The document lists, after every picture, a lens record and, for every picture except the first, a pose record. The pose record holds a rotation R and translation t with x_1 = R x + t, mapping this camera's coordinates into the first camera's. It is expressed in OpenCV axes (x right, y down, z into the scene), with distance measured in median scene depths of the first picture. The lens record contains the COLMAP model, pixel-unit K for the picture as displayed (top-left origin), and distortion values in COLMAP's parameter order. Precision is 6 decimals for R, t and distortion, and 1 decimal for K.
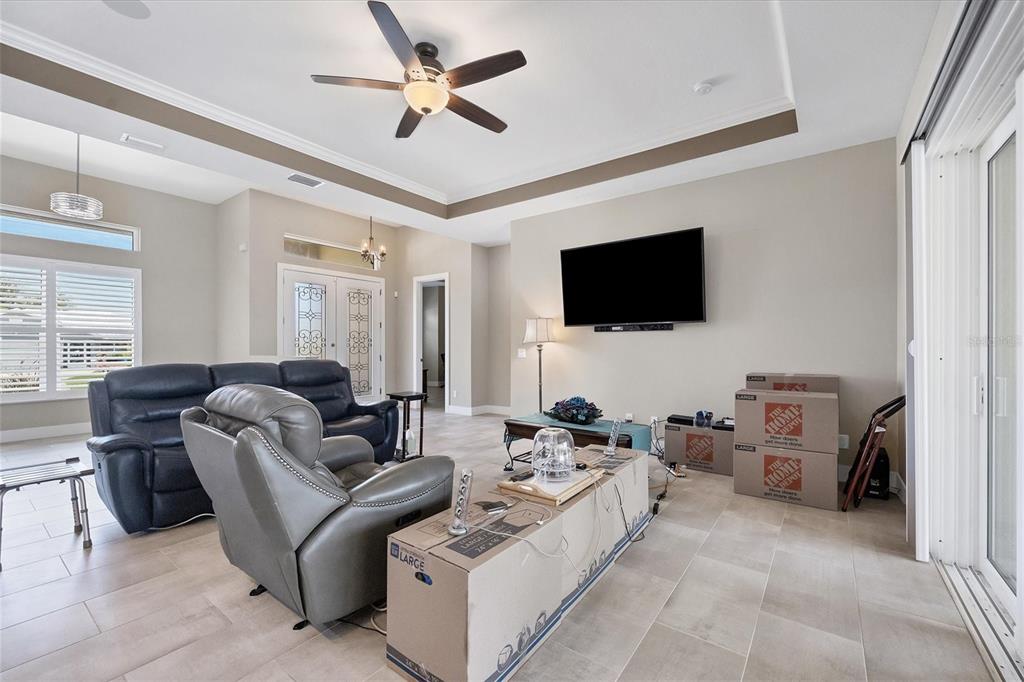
lens RADIAL K [[417.7, 0, 512.7], [0, 417.7, 345.2], [0, 0, 1]] dist [-0.003877, -0.000101]
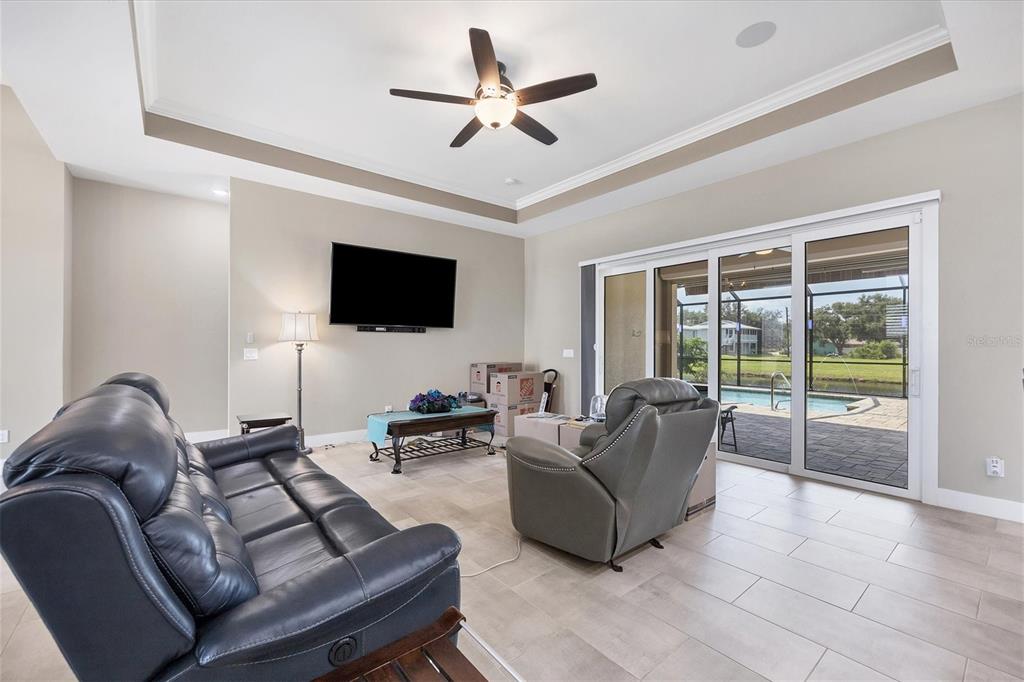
lens RADIAL K [[417.0, 0, 506.0], [0, 417.0, 345.1], [0, 0, 1]] dist [-0.006023, 0.000262]
pose [[0.263628, 0.003605, 0.964618, -0.716192], [-0.005506, 0.999982, -0.002232, 0.001845], [-0.964609, -0.004722, 0.263644, 0.406196]]
